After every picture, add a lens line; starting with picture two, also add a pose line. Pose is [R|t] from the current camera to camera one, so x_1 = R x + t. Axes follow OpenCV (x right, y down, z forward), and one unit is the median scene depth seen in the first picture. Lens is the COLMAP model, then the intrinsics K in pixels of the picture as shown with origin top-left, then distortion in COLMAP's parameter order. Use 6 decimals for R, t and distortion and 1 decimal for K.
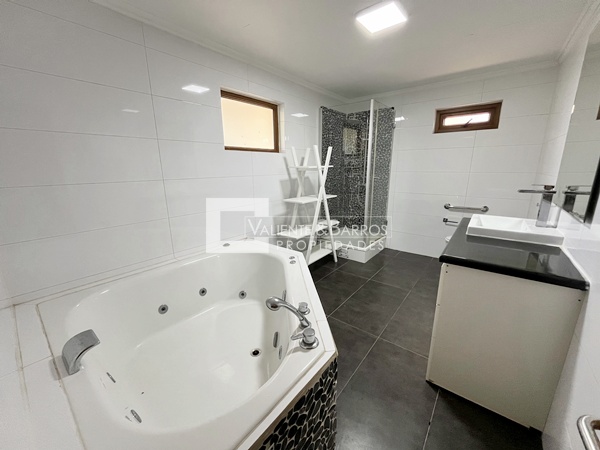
lens RADIAL K [[241.8, 0, 299.1], [0, 241.8, 225.2], [0, 0, 1]] dist [0.001143, 0.000315]
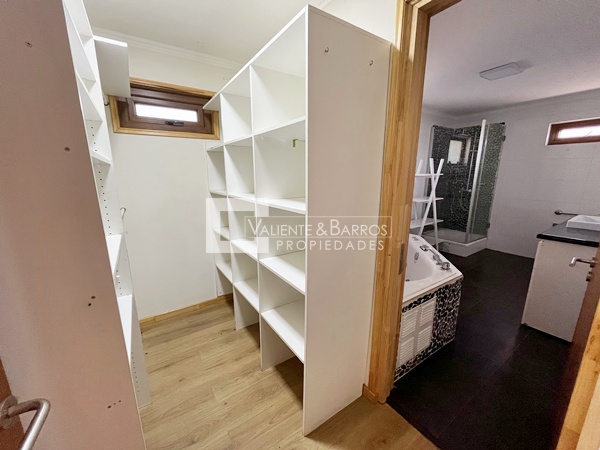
lens RADIAL K [[241.8, 0, 301.4], [0, 241.8, 226.4], [0, 0, 1]] dist [0.001143, 0.000315]
pose [[0.954246, 0.068010, -0.291187, -0.155469], [-0.074162, 0.997195, -0.010132, 0.078895], [0.289681, 0.031264, 0.956613, -0.347772]]
